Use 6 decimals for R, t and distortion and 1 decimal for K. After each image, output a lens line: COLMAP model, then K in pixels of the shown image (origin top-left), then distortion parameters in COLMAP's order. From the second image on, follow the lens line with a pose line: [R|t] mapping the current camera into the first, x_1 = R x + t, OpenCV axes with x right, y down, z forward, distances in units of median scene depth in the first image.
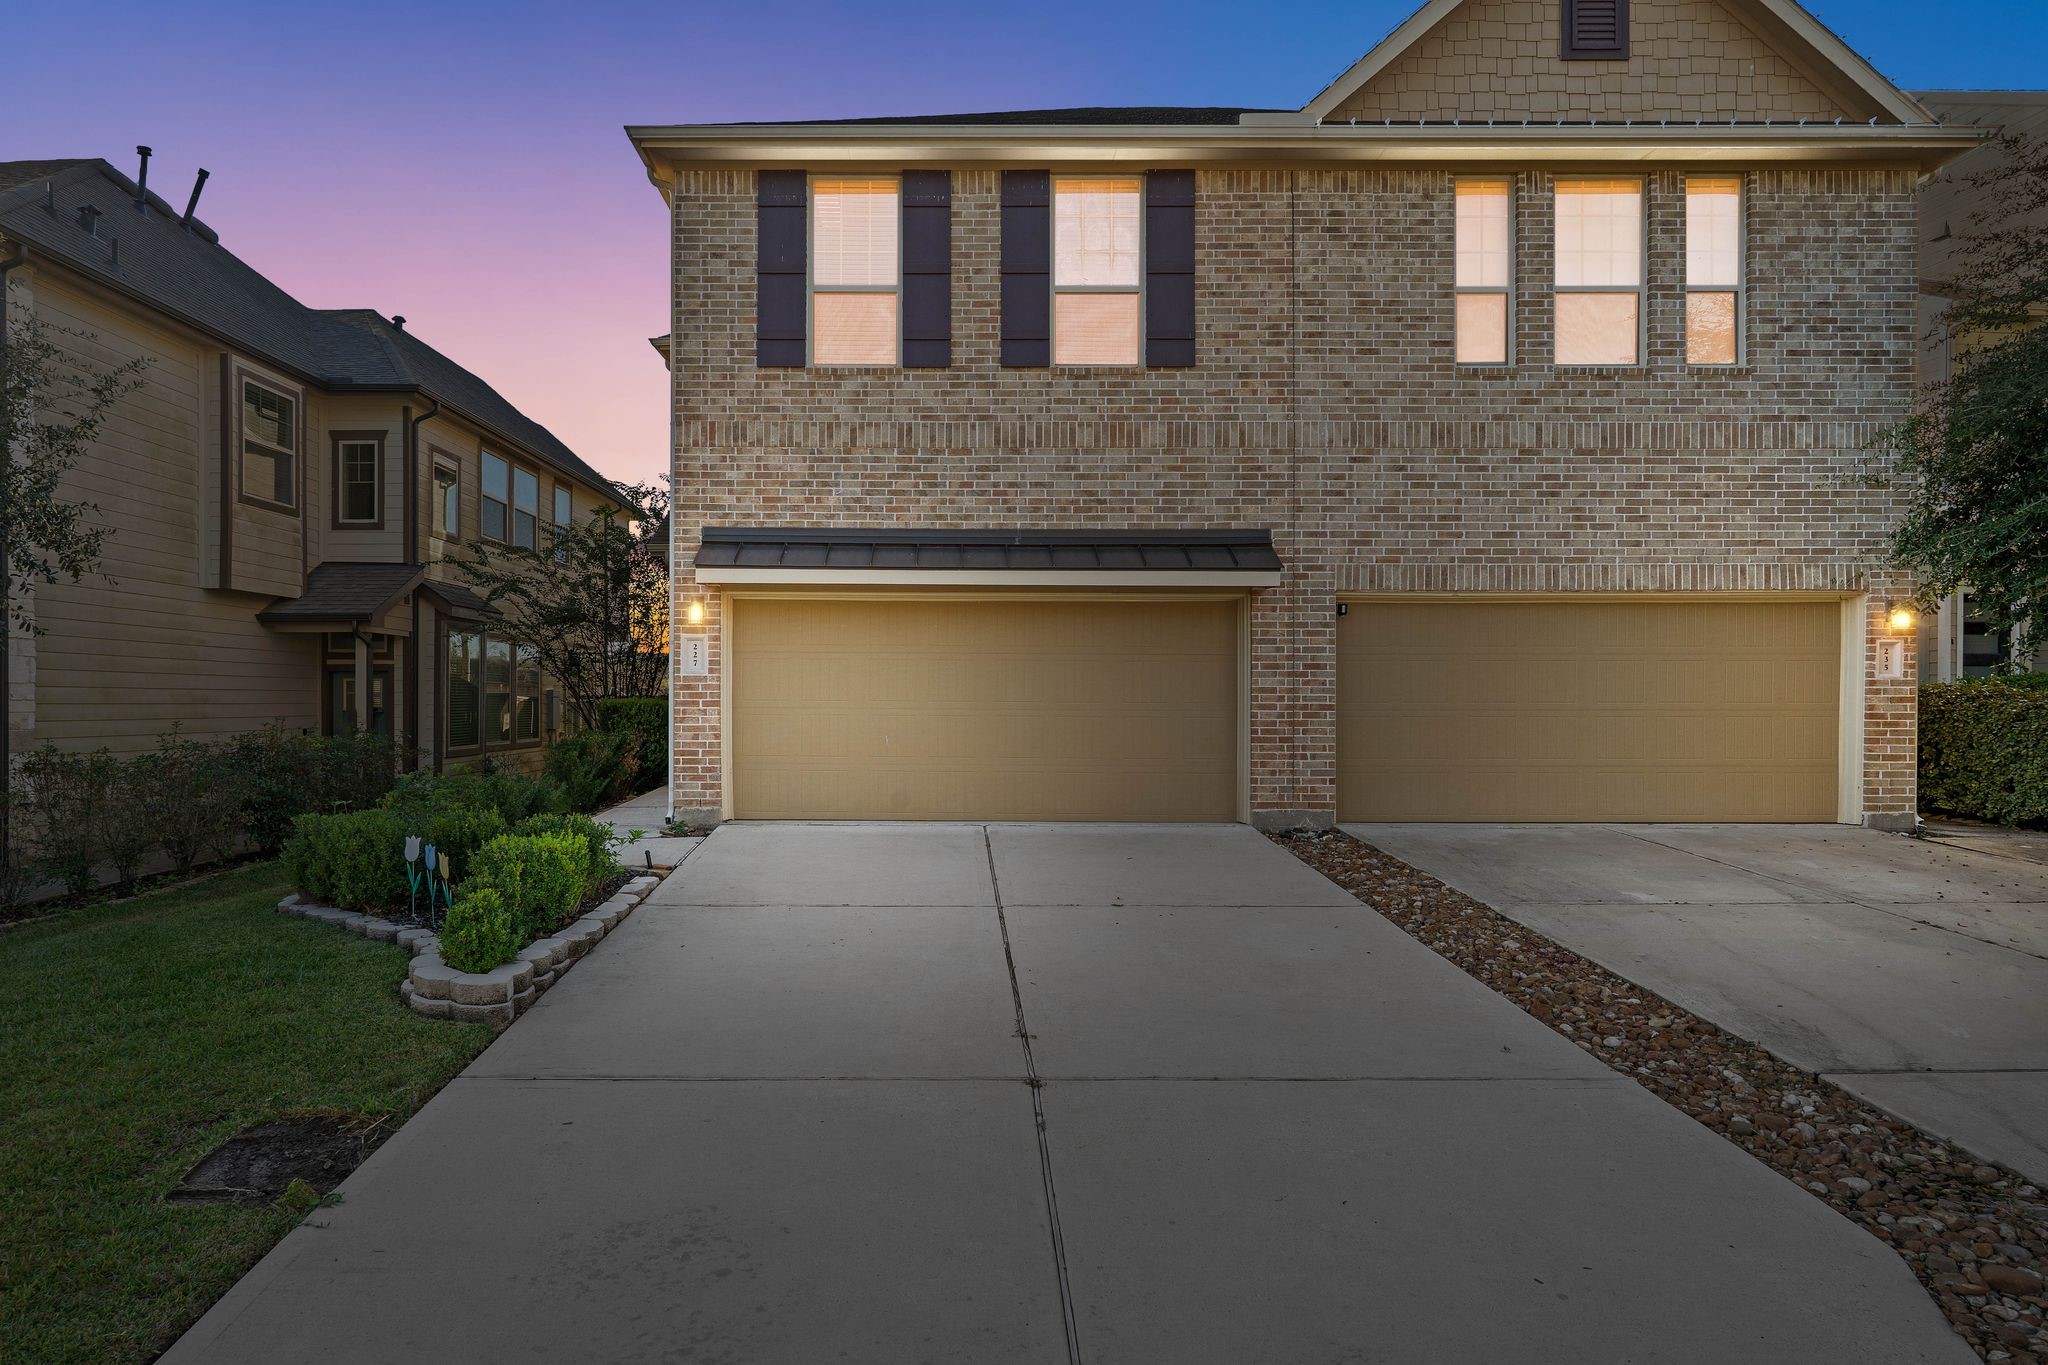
lens RADIAL K [[905.5, 0, 996.0], [0, 905.5, 696.4], [0, 0, 1]] dist [0.000223, 0.000428]
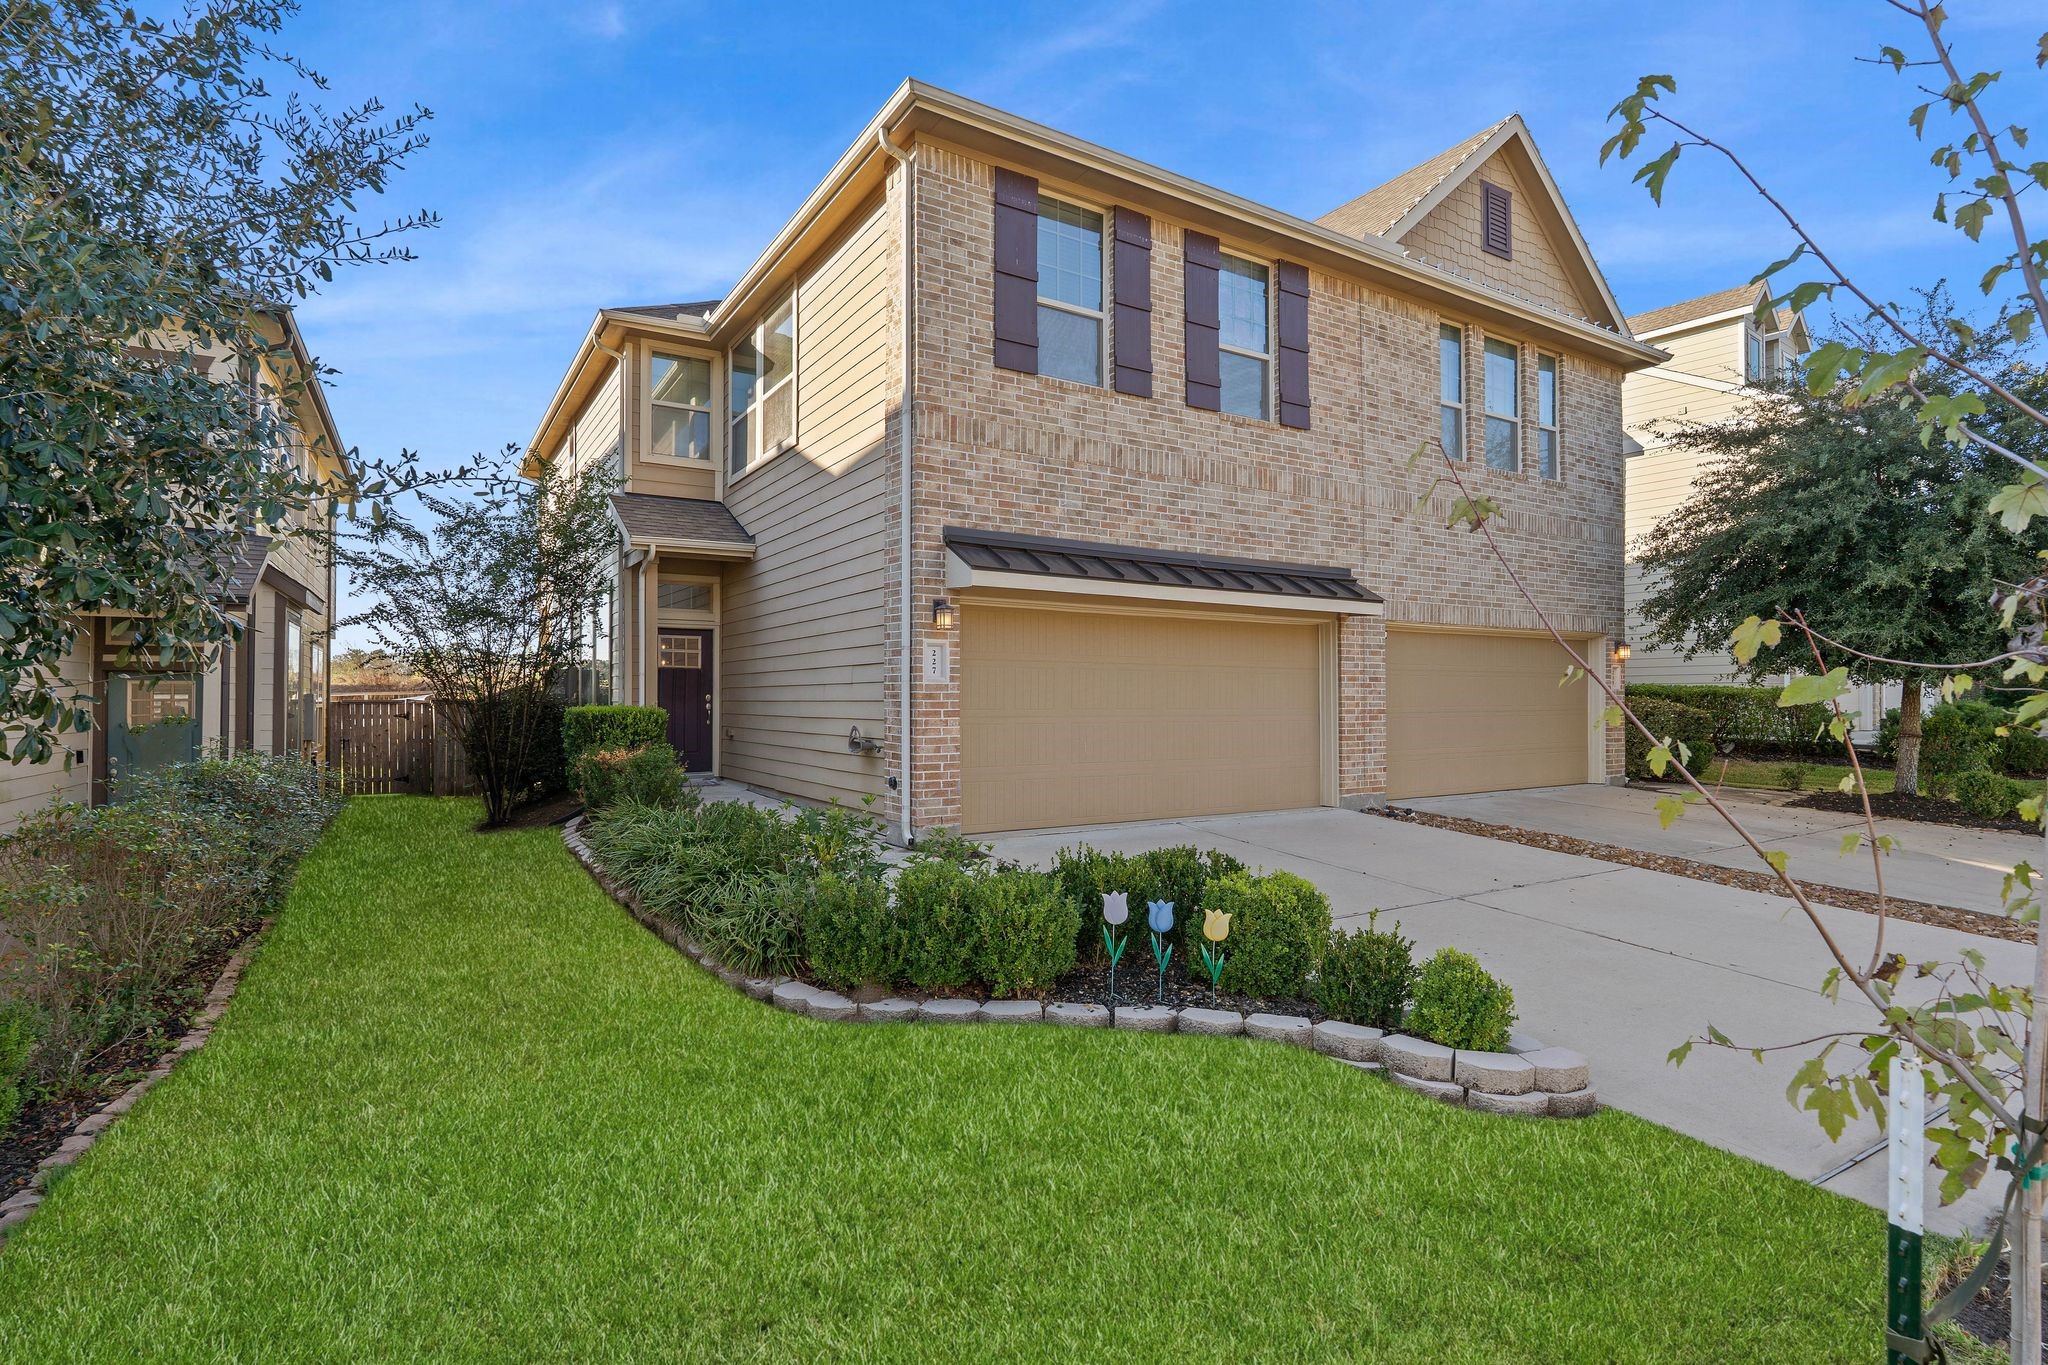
lens RADIAL K [[905.5, 0, 996.0], [0, 905.5, 696.4], [0, 0, 1]] dist [0.000223, 0.000428]
pose [[0.871990, -0.001343, 0.489522, -0.735971], [0.009111, 0.999868, -0.013488, 0.003079], [-0.489439, 0.016221, 0.871887, 0.157542]]
